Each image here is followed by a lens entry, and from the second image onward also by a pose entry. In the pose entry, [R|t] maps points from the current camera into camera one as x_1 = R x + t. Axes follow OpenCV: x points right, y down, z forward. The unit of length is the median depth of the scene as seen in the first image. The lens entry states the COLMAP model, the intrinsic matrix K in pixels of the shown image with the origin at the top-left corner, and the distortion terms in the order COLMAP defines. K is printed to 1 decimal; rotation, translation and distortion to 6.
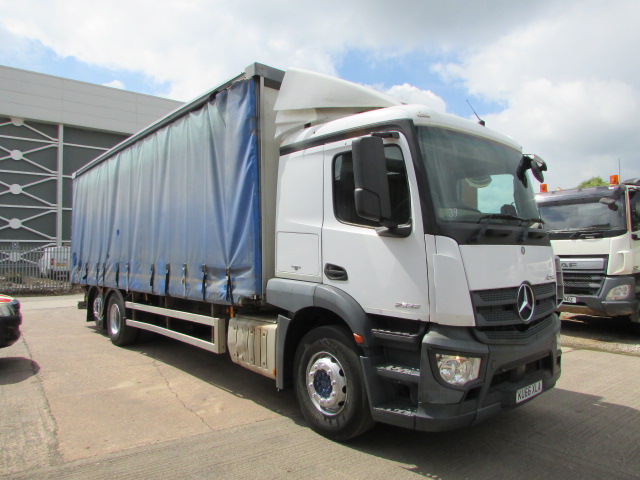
lens RADIAL K [[448.9, 0, 324.3], [0, 448.9, 238.9], [0, 0, 1]] dist [-0.031719, 0.000501]
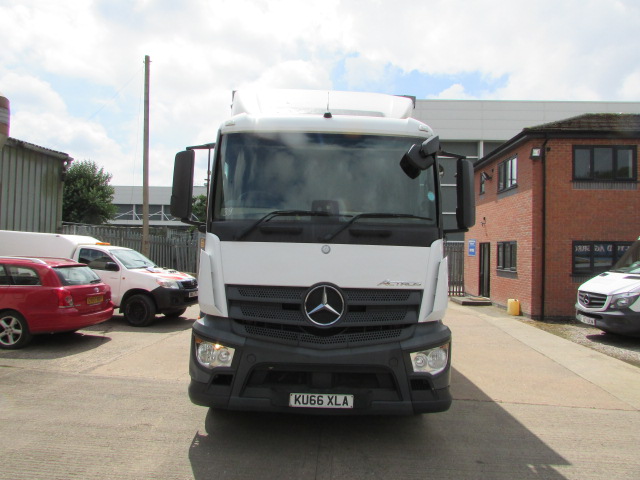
lens RADIAL K [[448.9, 0, 324.3], [0, 448.9, 238.9], [0, 0, 1]] dist [-0.031719, 0.000501]
pose [[0.770154, 0.007946, -0.637809, 1.146353], [-0.009438, 0.999955, 0.001061, 0.002794], [0.637789, 0.005202, 0.770194, 0.302219]]
